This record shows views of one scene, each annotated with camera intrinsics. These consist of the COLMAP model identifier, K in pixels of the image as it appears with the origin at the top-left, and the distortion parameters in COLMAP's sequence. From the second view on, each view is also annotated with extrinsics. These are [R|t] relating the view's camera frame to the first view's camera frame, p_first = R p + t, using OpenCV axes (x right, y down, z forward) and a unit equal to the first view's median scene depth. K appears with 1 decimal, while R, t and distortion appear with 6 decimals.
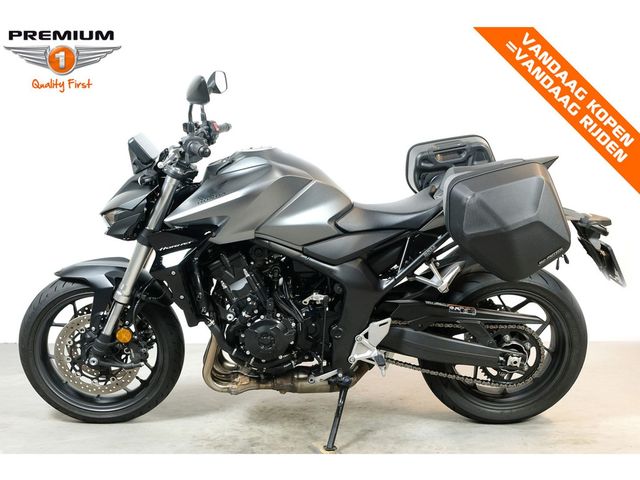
lens RADIAL K [[872.3, 0, 321.2], [0, 872.3, 240.3], [0, 0, 1]] dist [-0.054336, 0.000000]
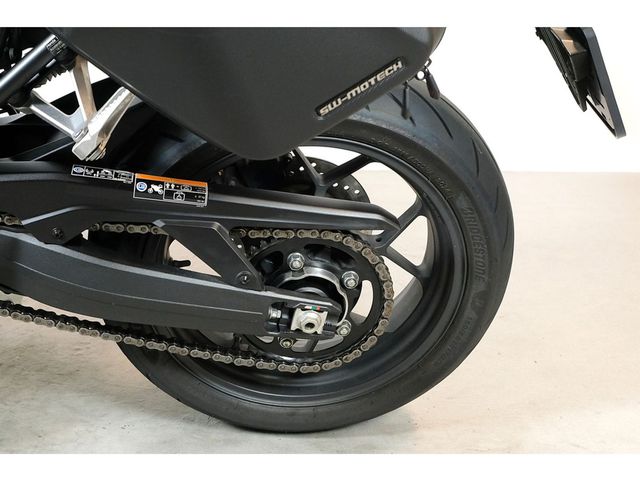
lens RADIAL K [[872.3, 0, 319.5], [0, 872.3, 238.2], [0, 0, 1]] dist [-0.054336, 0.000000]
pose [[0.999277, 0.030854, -0.022199, 0.222869], [-0.021709, 0.942681, 0.332989, -0.026088], [0.031200, -0.332266, 0.942669, 0.609088]]
